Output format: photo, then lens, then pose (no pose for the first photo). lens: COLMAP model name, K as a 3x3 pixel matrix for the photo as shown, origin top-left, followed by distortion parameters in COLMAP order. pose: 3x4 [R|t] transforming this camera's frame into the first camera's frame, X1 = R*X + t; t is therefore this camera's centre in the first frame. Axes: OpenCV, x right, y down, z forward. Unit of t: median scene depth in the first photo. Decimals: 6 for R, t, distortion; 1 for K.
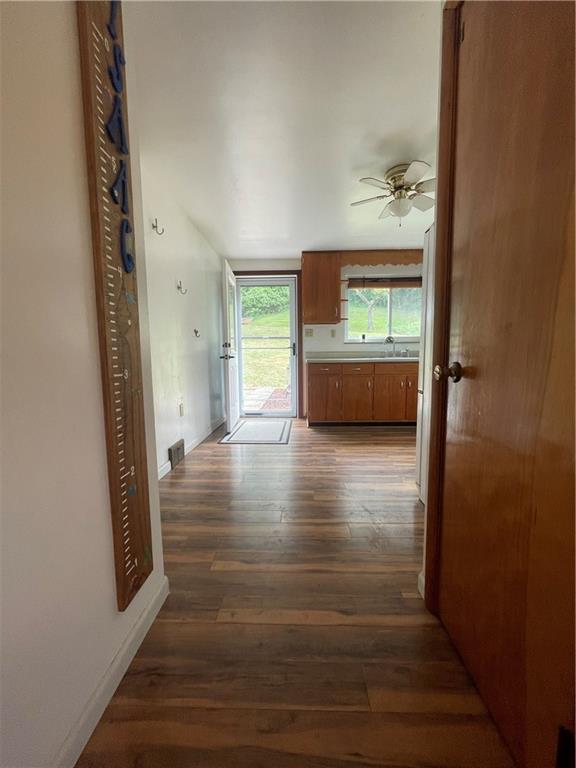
lens RADIAL K [[308.8, 0, 294.5], [0, 308.8, 385.9], [0, 0, 1]] dist [-0.001450, -0.000036]
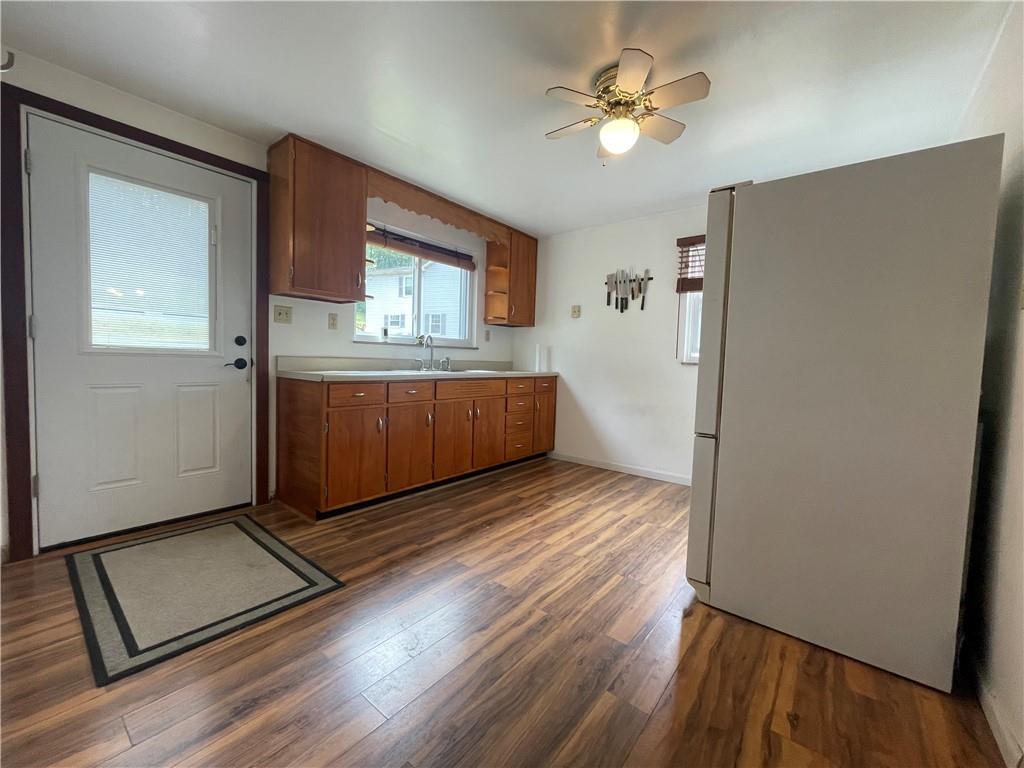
lens RADIAL K [[411.7, 0, 507.6], [0, 411.7, 380.2], [0, 0, 1]] dist [-0.001450, -0.000036]
pose [[0.614529, -0.008633, 0.788847, -0.239721], [0.047626, 0.998522, -0.026174, -0.042529], [-0.787455, 0.053655, 0.614032, 0.374910]]
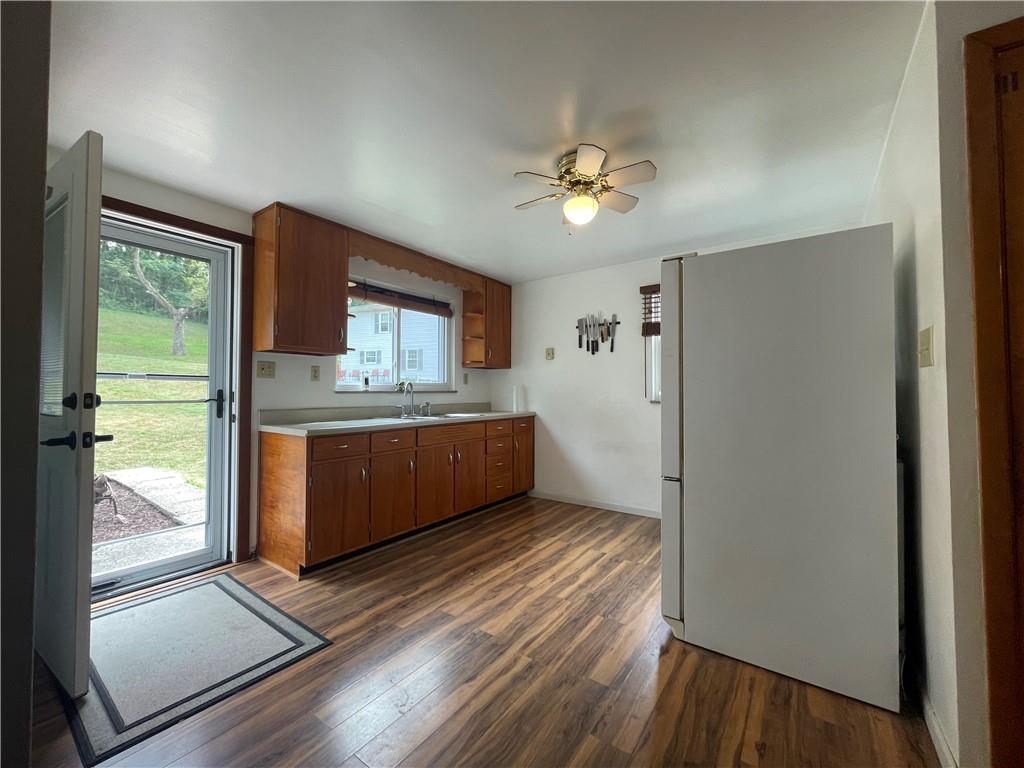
lens RADIAL K [[411.7, 0, 507.7], [0, 411.7, 382.0], [0, 0, 1]] dist [-0.001450, -0.000036]
pose [[0.571357, 0.030919, 0.820119, -0.265204], [0.081166, 0.992262, -0.093956, -0.065119], [-0.816678, 0.120248, 0.564427, 0.354923]]
